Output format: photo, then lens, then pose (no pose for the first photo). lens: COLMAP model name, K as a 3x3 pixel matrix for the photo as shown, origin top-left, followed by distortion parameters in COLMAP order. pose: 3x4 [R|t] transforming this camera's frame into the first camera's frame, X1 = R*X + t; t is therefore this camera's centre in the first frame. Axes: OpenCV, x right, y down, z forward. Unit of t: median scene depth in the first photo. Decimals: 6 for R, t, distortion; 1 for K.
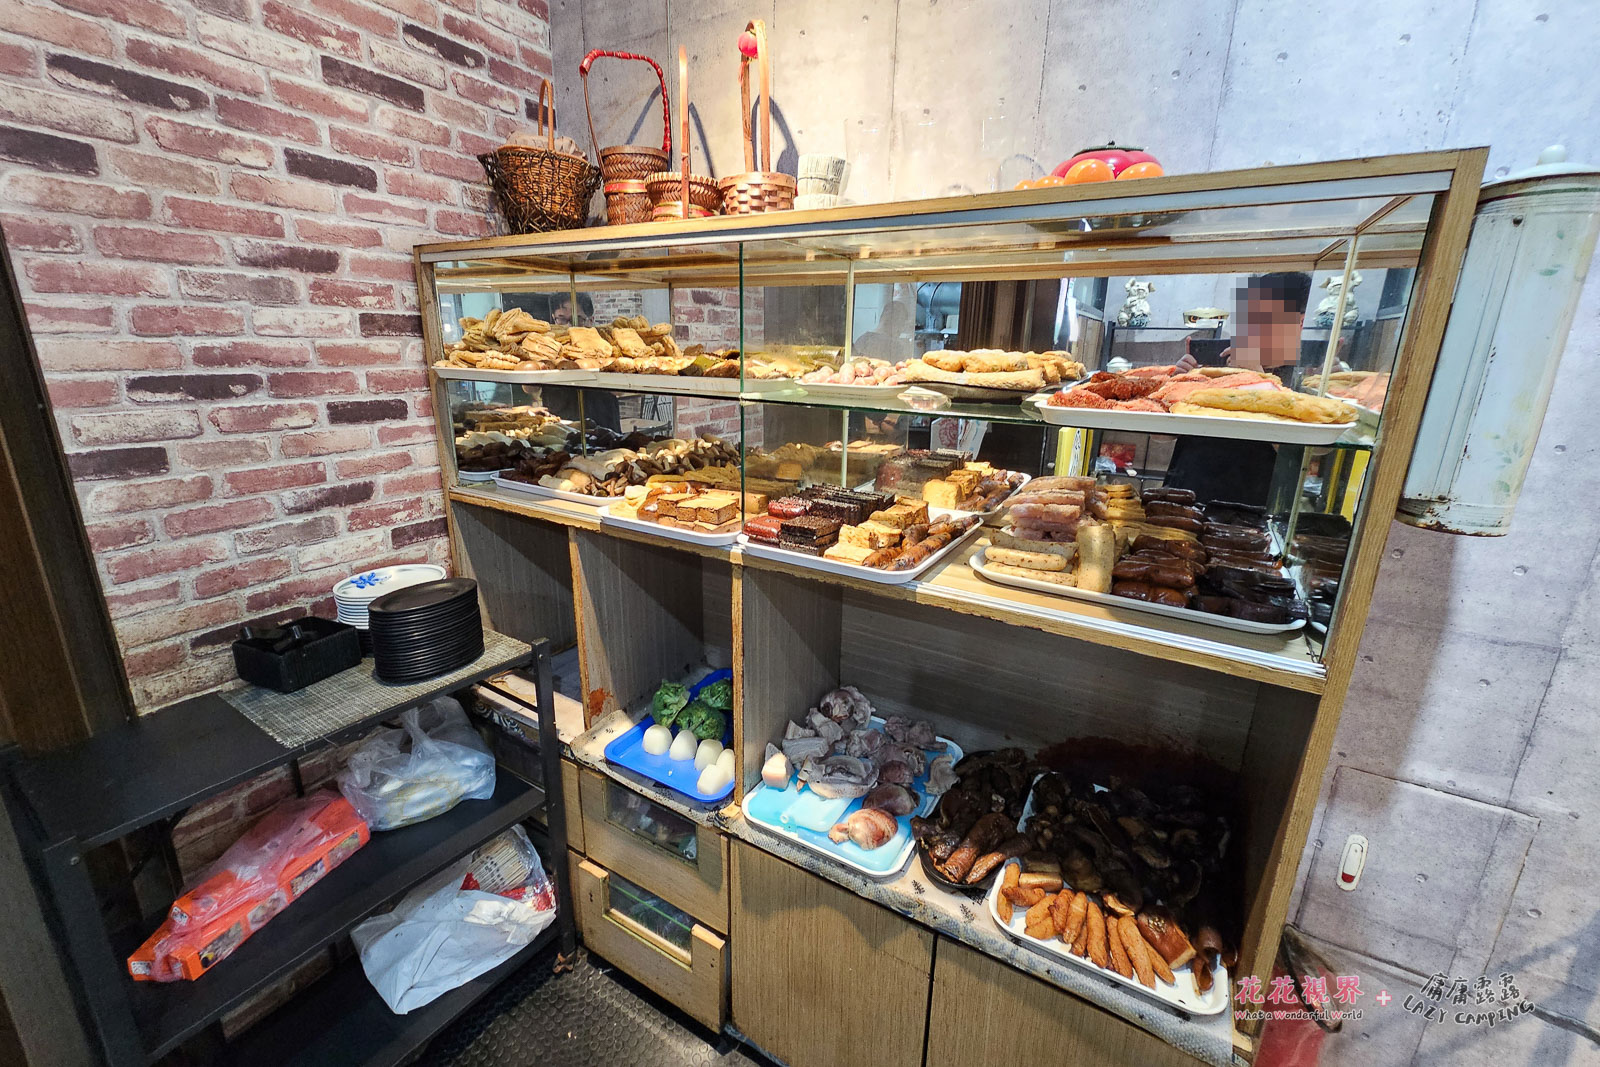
lens RADIAL K [[674.7, 0, 796.4], [0, 674.7, 499.5], [0, 0, 1]] dist [0.013151, 0.000019]
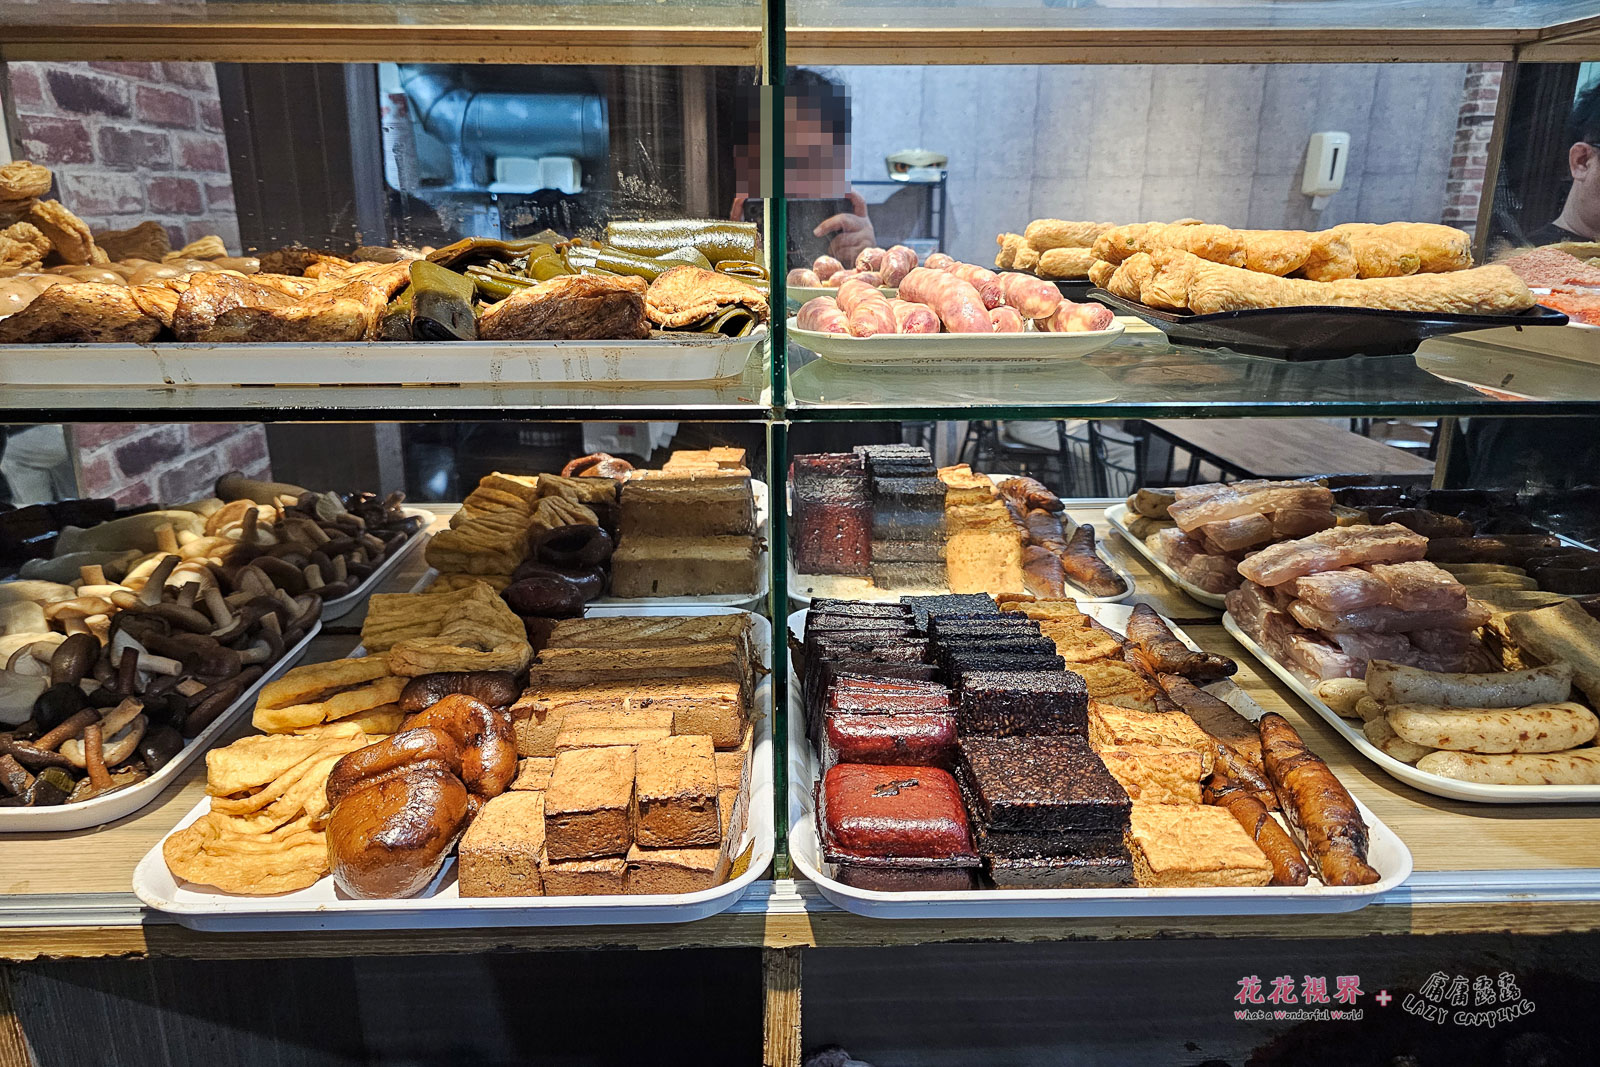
lens RADIAL K [[1092.8, 0, 800.0], [0, 1092.8, 533.5], [0, 0, 1]] dist [-0.006771, -0.002267]
pose [[0.832231, -0.172629, 0.526869, -0.253993], [0.140968, 0.984946, 0.100047, -0.111630], [-0.536208, -0.008990, 0.844038, 0.469967]]
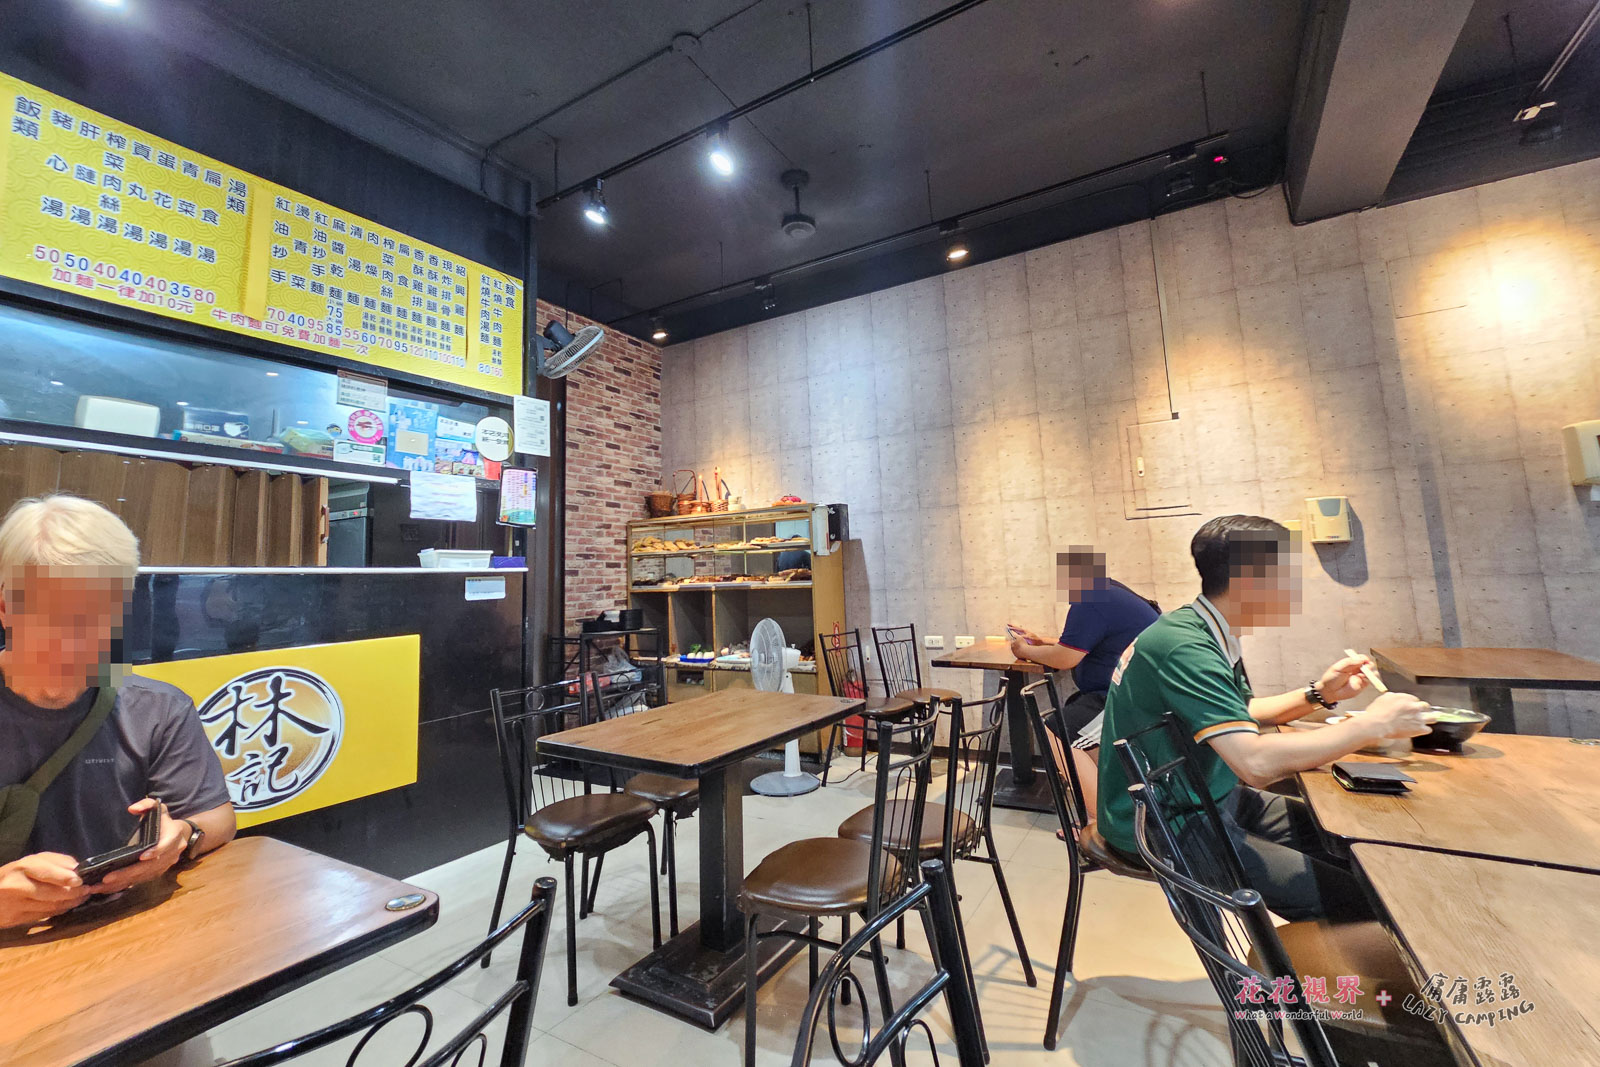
lens RADIAL K [[674.7, 0, 796.4], [0, 674.7, 499.5], [0, 0, 1]] dist [0.013151, 0.000019]
pose [[0.998676, -0.051238, 0.004672, 0.357797], [0.049714, 0.937603, -0.344135, 0.853662], [0.013253, 0.343912, 0.938908, -2.561789]]
